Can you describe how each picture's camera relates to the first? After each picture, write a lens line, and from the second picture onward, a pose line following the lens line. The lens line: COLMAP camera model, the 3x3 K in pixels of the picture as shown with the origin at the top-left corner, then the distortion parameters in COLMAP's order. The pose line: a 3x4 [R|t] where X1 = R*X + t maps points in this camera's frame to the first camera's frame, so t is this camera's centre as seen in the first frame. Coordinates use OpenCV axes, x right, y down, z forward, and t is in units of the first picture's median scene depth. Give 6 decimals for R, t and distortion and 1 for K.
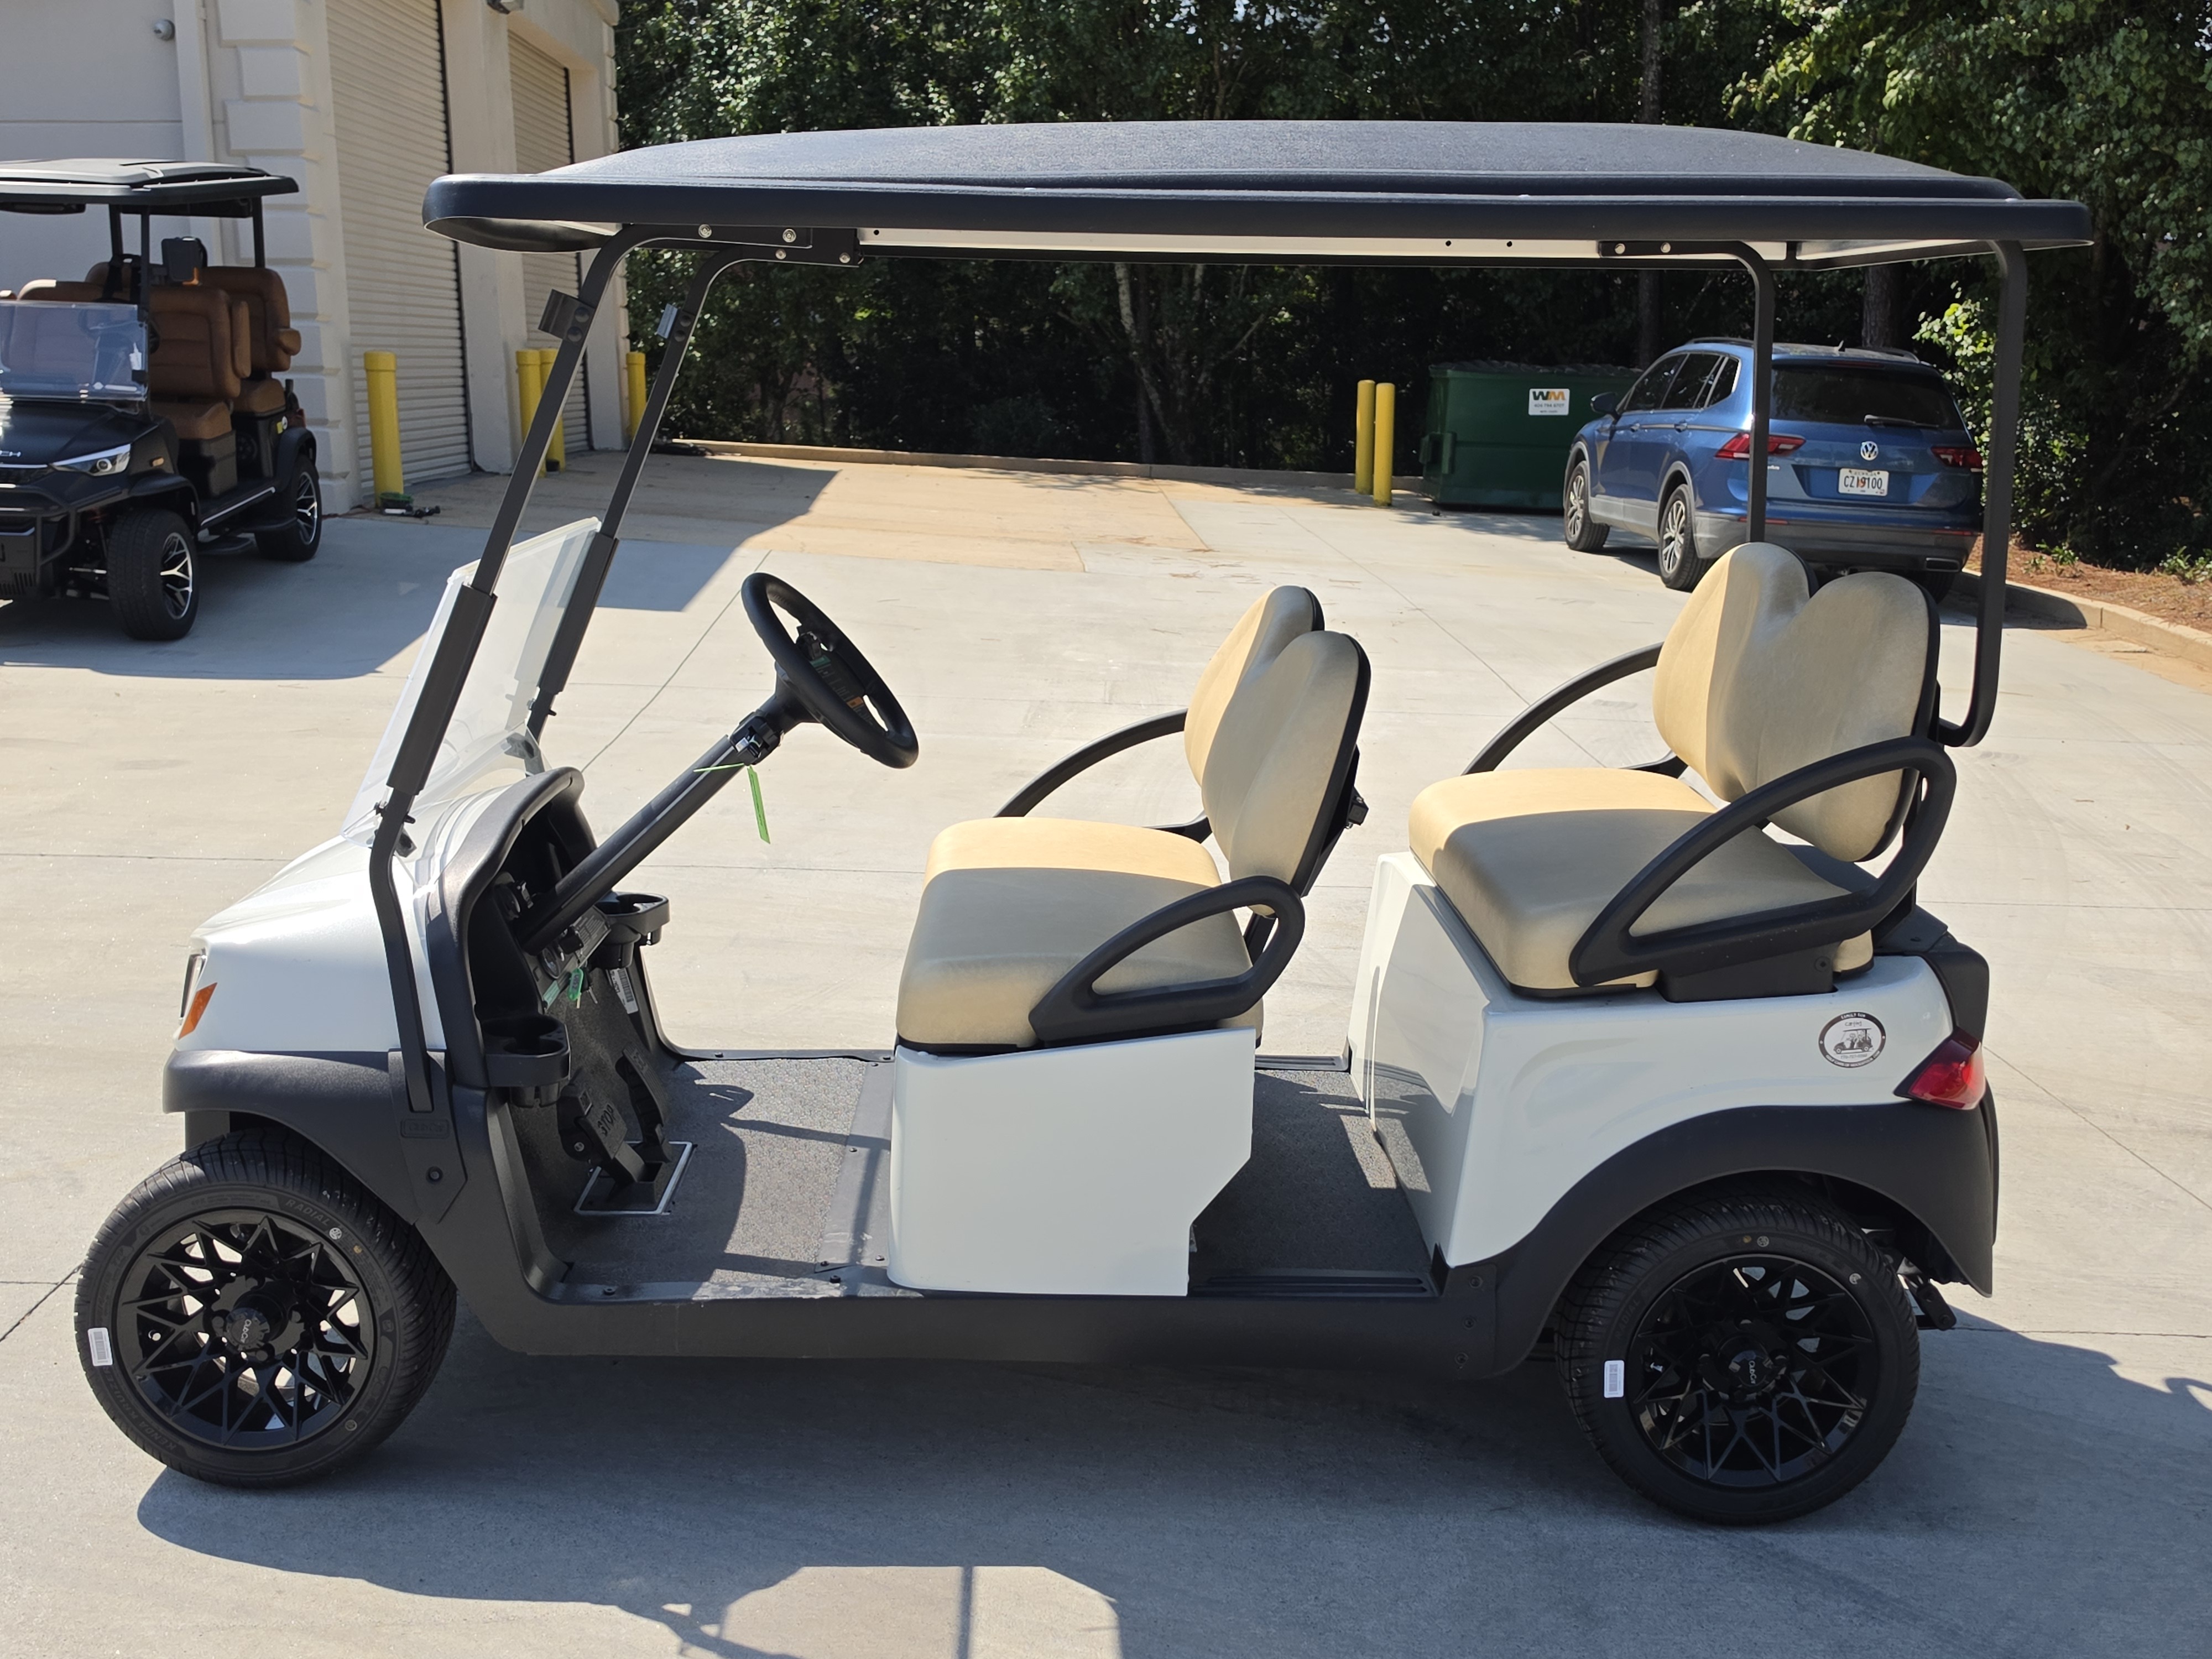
lens RADIAL K [[2378.3, 0, 1102.5], [0, 2378.3, 846.3], [0, 0, 1]] dist [0.023580, 0.000000]
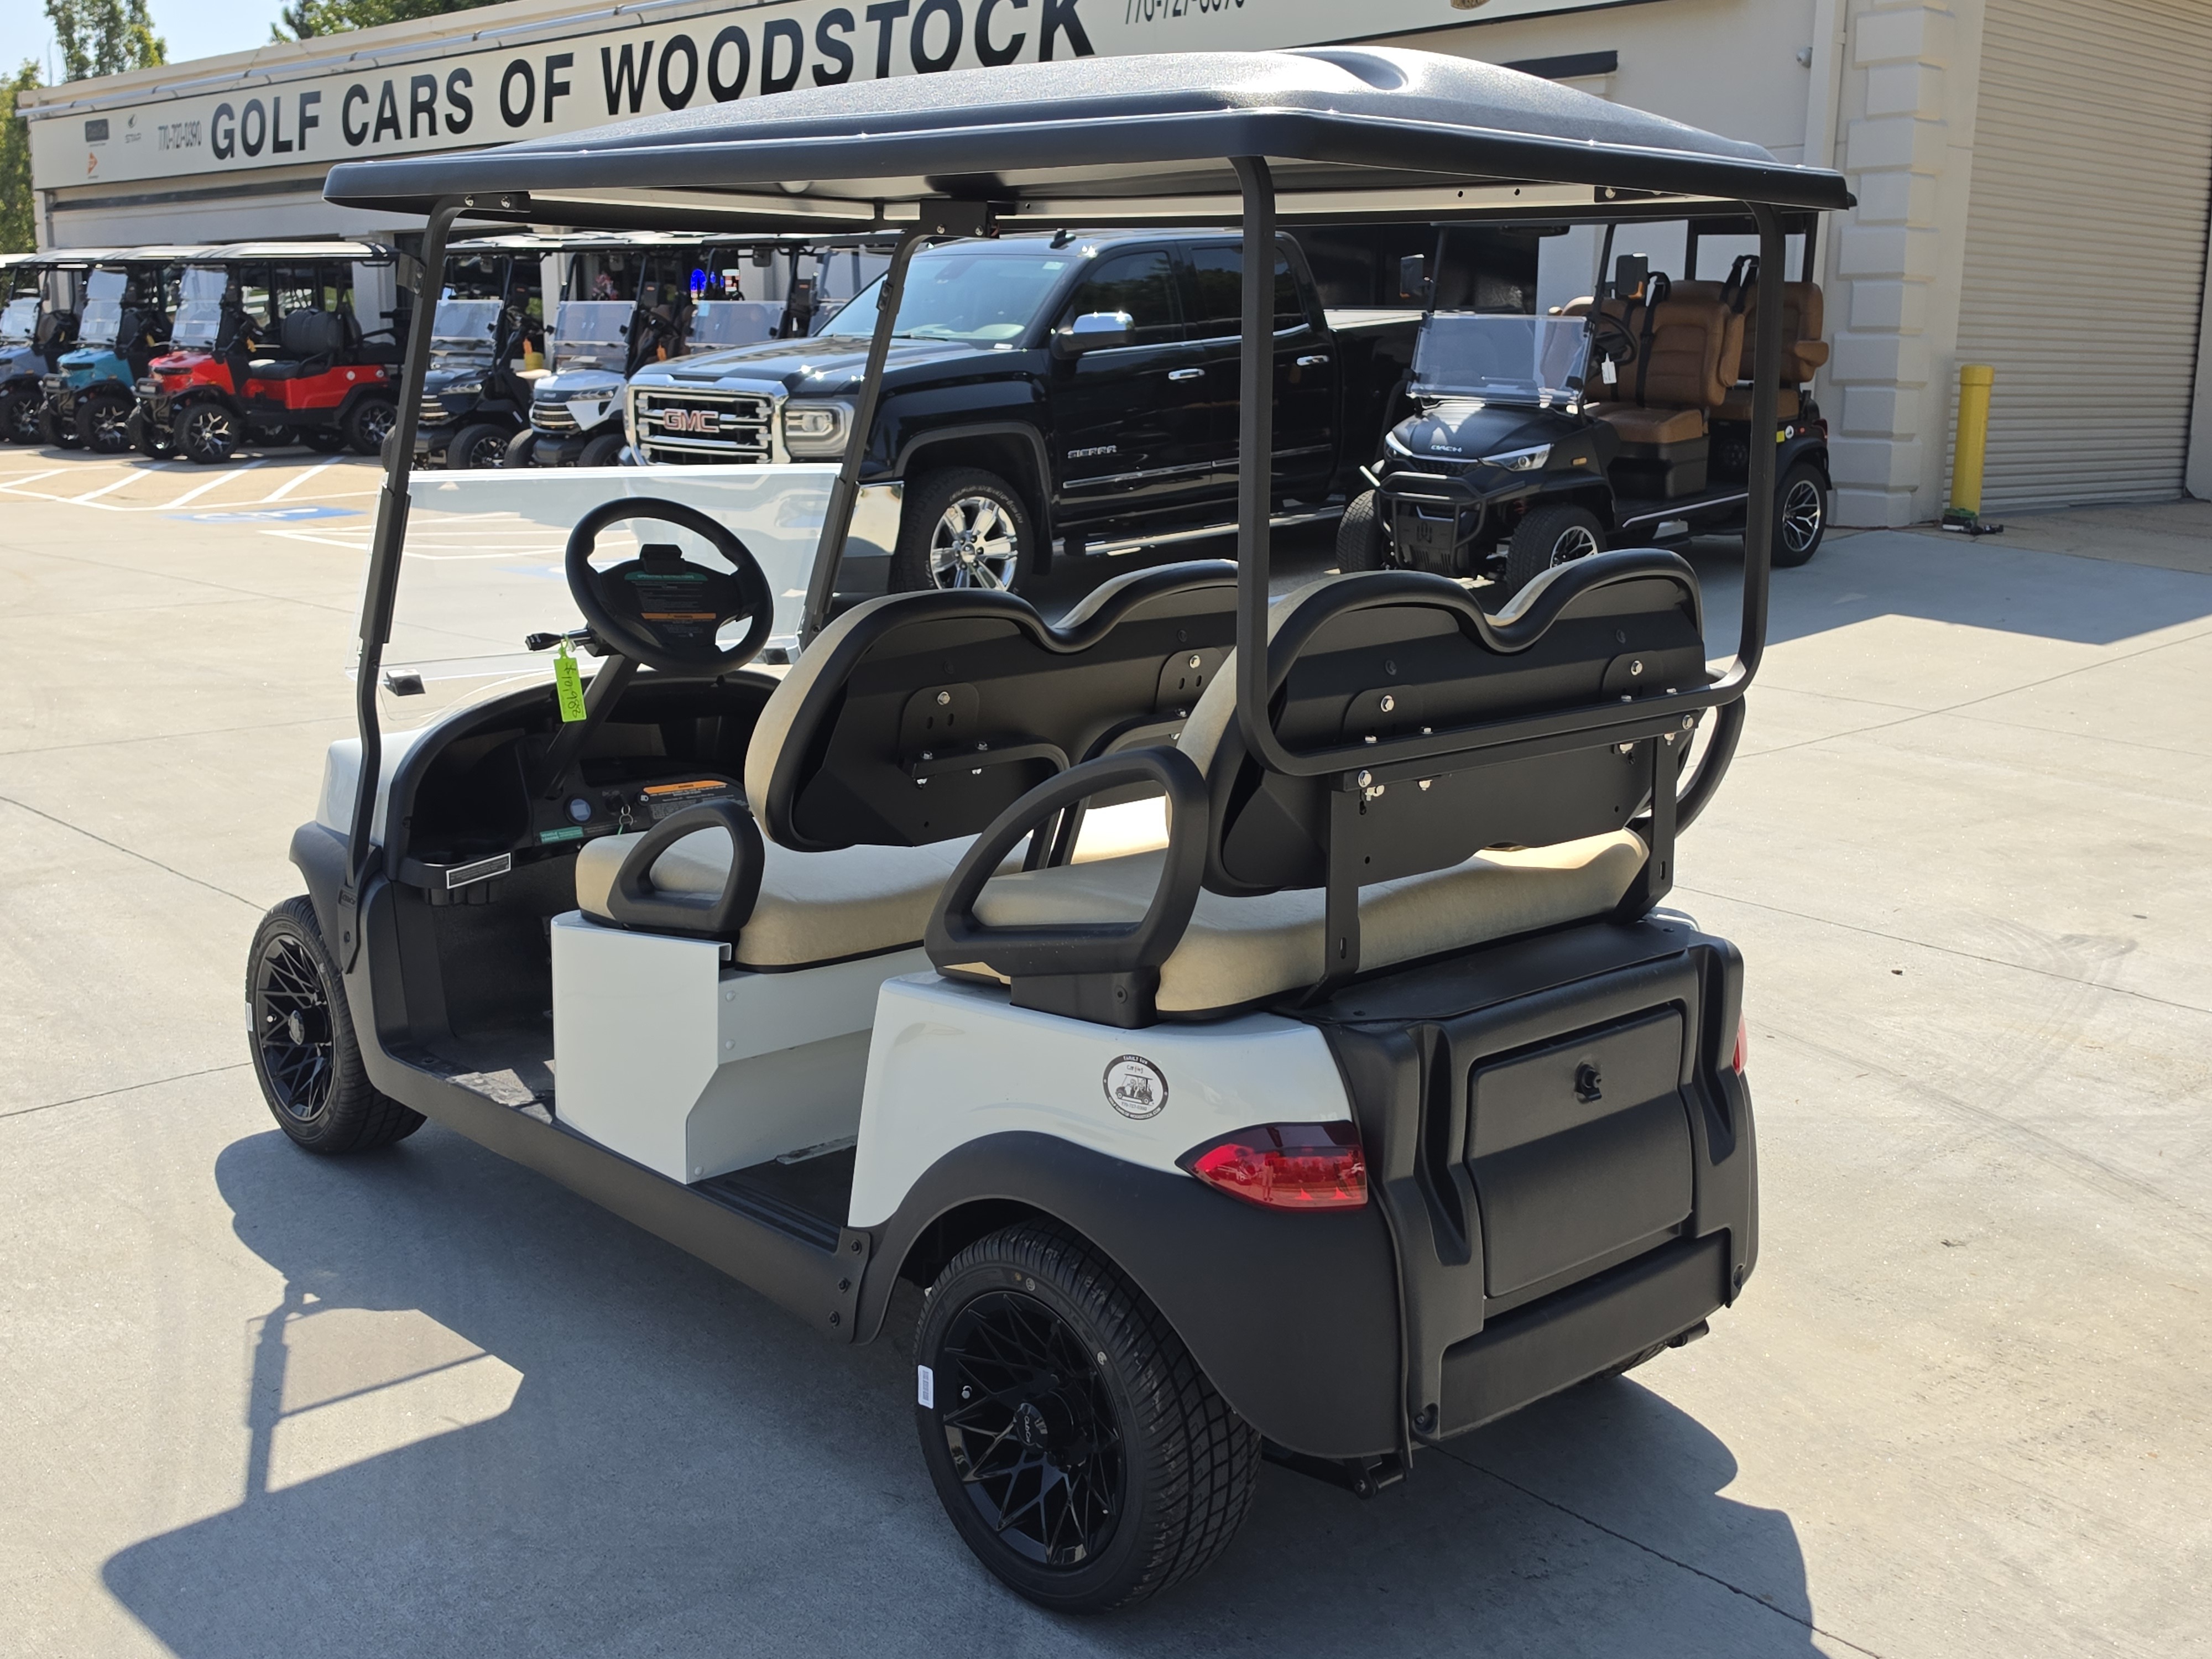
lens RADIAL K [[2378.3, 0, 1101.1], [0, 2378.3, 833.1], [0, 0, 1]] dist [0.023580, 0.000000]
pose [[0.671091, 0.148394, -0.726372, 0.248197], [-0.161320, 0.985516, 0.052294, -0.014361], [0.723611, 0.082084, 0.685309, 0.104952]]
